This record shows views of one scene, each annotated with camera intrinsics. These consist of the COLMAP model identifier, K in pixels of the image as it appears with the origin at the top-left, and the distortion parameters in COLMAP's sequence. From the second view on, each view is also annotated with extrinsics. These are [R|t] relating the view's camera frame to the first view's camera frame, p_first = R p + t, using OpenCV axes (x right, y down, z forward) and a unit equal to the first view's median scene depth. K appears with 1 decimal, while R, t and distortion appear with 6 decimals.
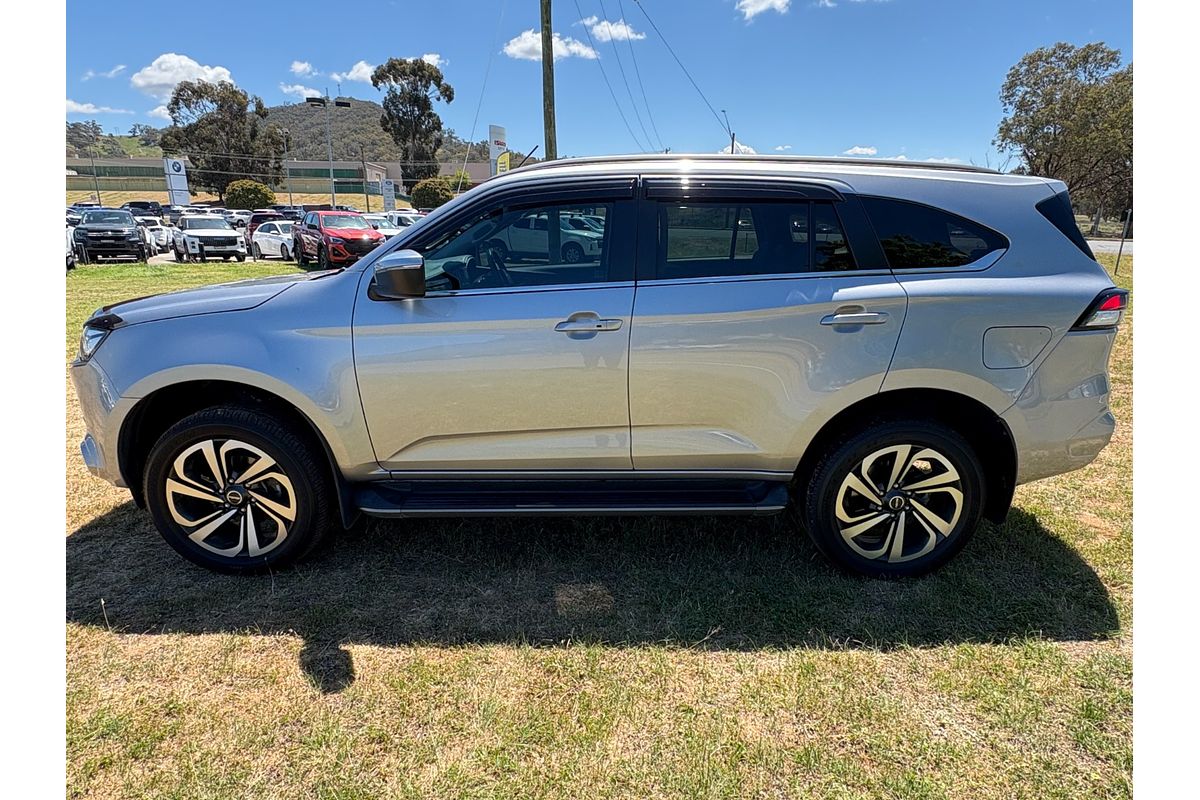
lens RADIAL K [[722.4, 0, 600.0], [0, 722.4, 400.0], [0, 0, 1]] dist [-0.001137, -0.002400]
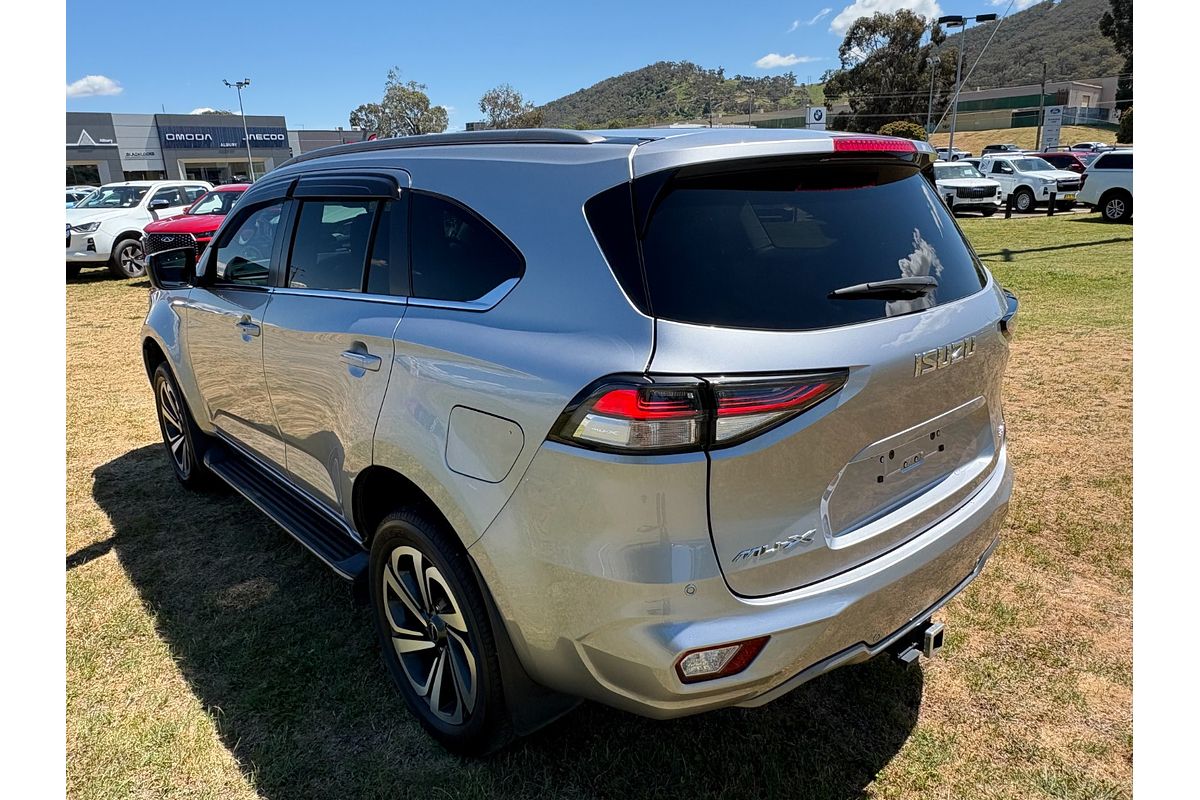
lens RADIAL K [[868.4, 0, 600.0], [0, 868.4, 400.0], [0, 0, 1]] dist [-0.001888, 0.000973]
pose [[0.581277, 0.174167, -0.794847, 0.189673], [-0.148910, 0.983097, 0.106517, -0.031989], [0.799964, 0.056445, 0.597387, 0.103172]]
